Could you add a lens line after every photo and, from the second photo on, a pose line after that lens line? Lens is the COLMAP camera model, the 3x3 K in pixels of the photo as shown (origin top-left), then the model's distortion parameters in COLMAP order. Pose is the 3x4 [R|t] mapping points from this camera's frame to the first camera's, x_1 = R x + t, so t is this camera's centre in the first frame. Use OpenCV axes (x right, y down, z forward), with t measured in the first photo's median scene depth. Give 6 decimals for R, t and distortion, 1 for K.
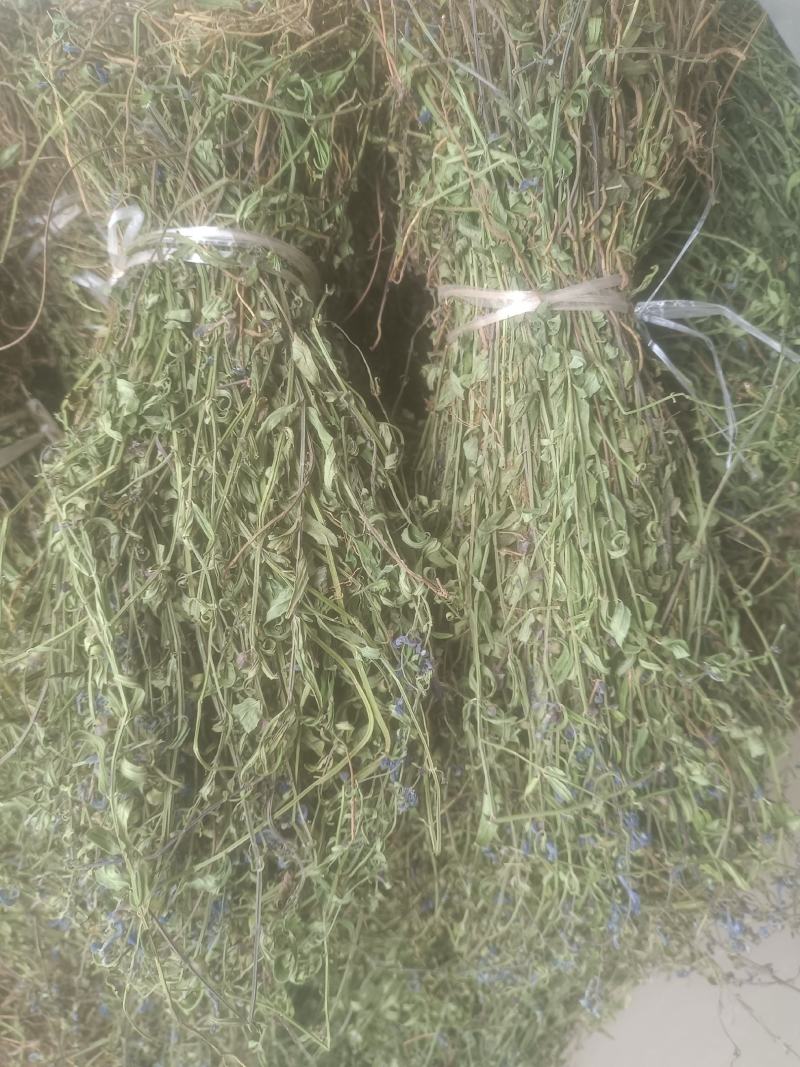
lens RADIAL K [[866.1, 0, 398.1], [0, 866.1, 558.7], [0, 0, 1]] dist [-0.004034, -0.046882]
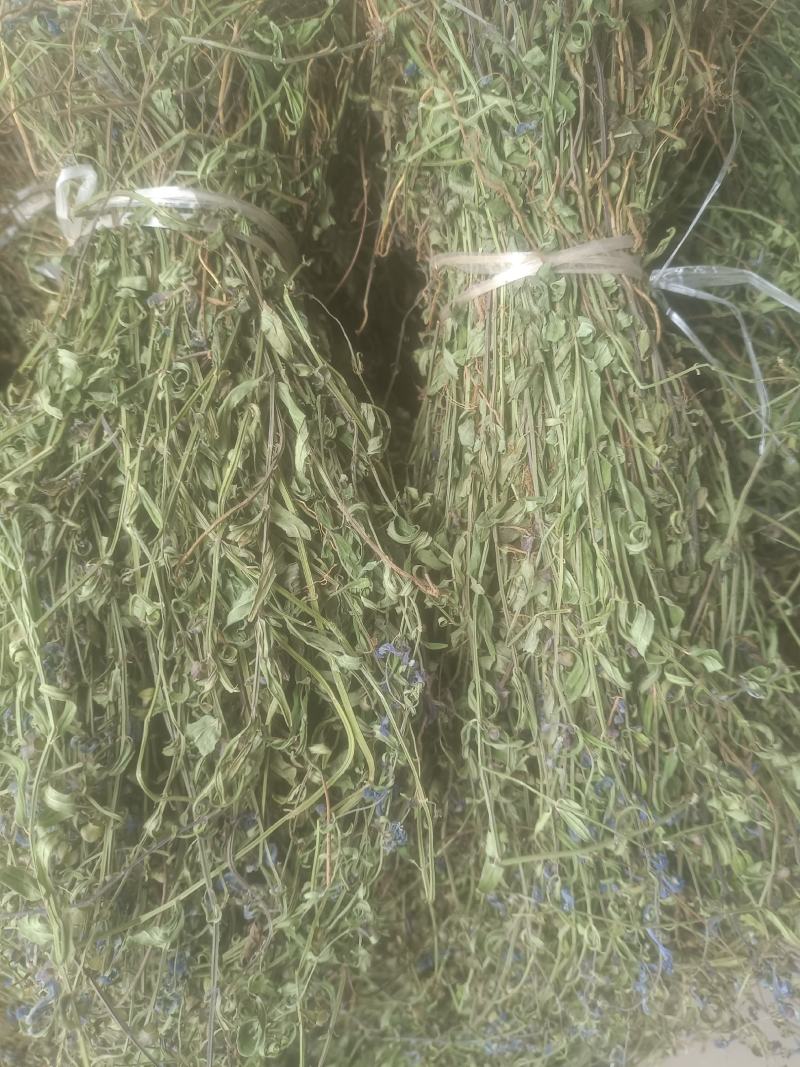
lens RADIAL K [[866.1, 0, 398.1], [0, 866.1, 558.7], [0, 0, 1]] dist [-0.004034, -0.046882]
pose [[0.999749, -0.008917, -0.020568, 0.033012], [0.007785, 0.998486, -0.054456, 0.050389], [0.021023, 0.054282, 0.998304, 0.133799]]
